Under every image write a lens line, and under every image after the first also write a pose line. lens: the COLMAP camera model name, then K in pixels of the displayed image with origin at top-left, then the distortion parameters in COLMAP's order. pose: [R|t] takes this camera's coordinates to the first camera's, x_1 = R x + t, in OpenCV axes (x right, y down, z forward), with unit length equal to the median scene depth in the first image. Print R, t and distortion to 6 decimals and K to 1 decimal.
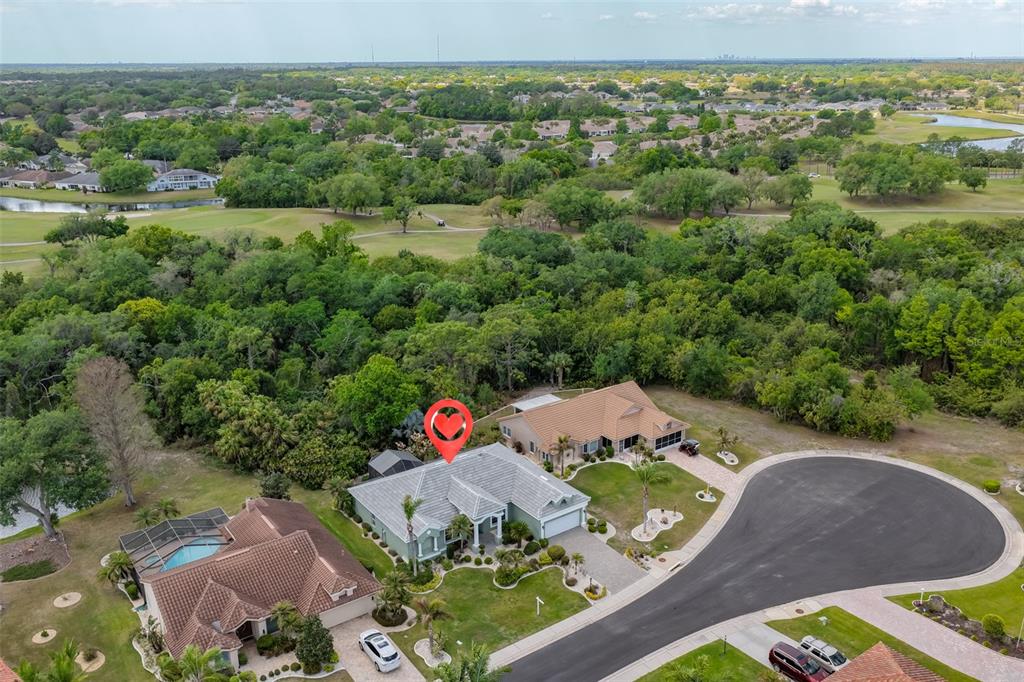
lens RADIAL K [[847.2, 0, 512.0], [0, 847.2, 341.0], [0, 0, 1]] dist [-0.003818, 0.010086]
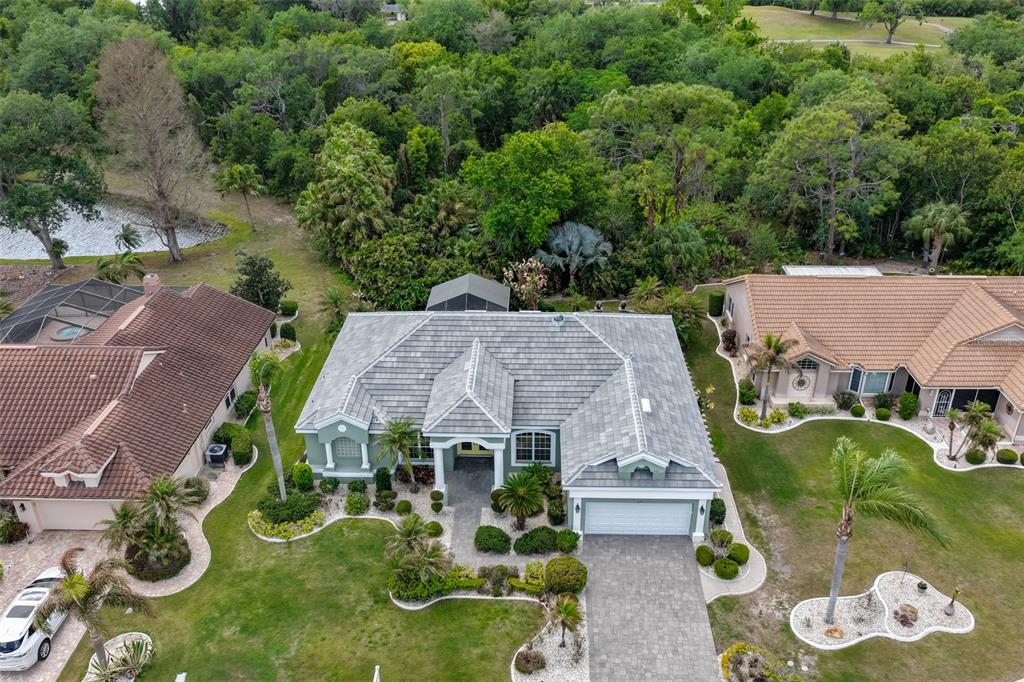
lens RADIAL K [[847.2, 0, 512.0], [0, 847.2, 341.0], [0, 0, 1]] dist [-0.003818, 0.010086]
pose [[0.792793, 0.280534, -0.541092, 0.215599], [-0.190486, 0.957349, 0.217252, 0.048135], [0.578961, -0.069165, 0.812417, 0.614784]]
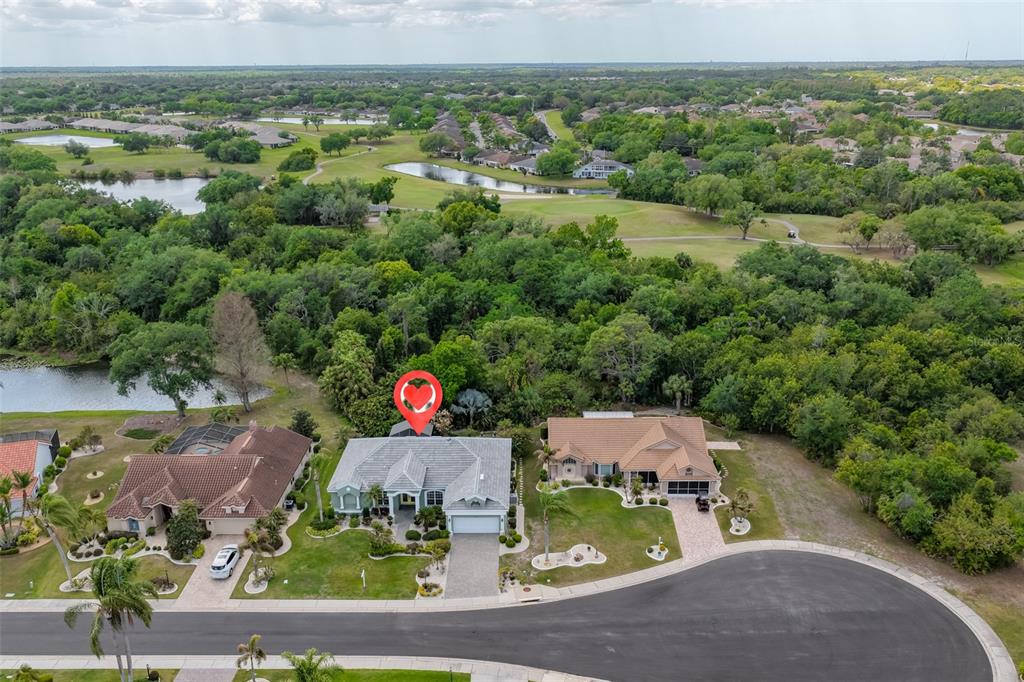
lens RADIAL K [[844.6, 0, 512.0], [0, 844.6, 341.0], [0, 0, 1]] dist [-0.004912, 0.004761]
pose [[0.806743, 0.186052, -0.560848, 0.610551], [-0.184666, 0.980981, 0.059794, -0.064535], [0.561306, 0.055331, 0.825757, 0.184822]]
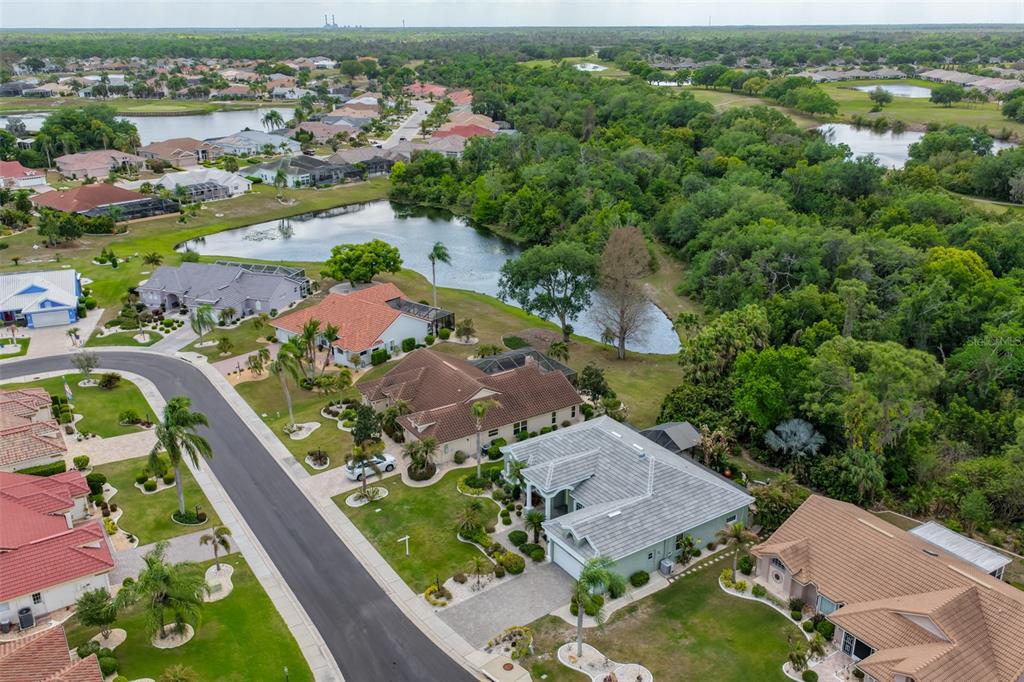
lens RADIAL K [[844.6, 0, 512.0], [0, 844.6, 341.0], [0, 0, 1]] dist [-0.004912, 0.004761]
pose [[-0.038534, 0.355183, -0.934002, 0.685997], [-0.306792, 0.885348, 0.349338, -0.203808], [0.950996, 0.300006, 0.074851, 0.829511]]
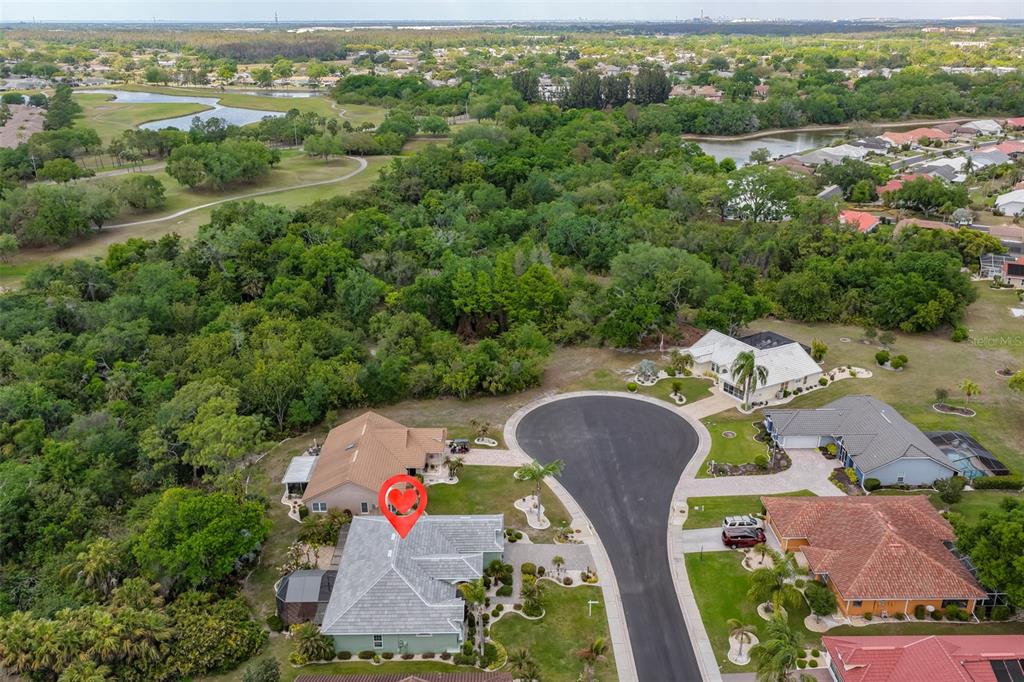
lens RADIAL K [[844.6, 0, 512.0], [0, 844.6, 341.0], [0, 0, 1]] dist [-0.004912, 0.004761]
pose [[0.570726, -0.287333, 0.769228, -0.681127], [0.257470, 0.952158, 0.164634, -0.207231], [-0.779731, 0.104092, 0.617401, 0.292979]]
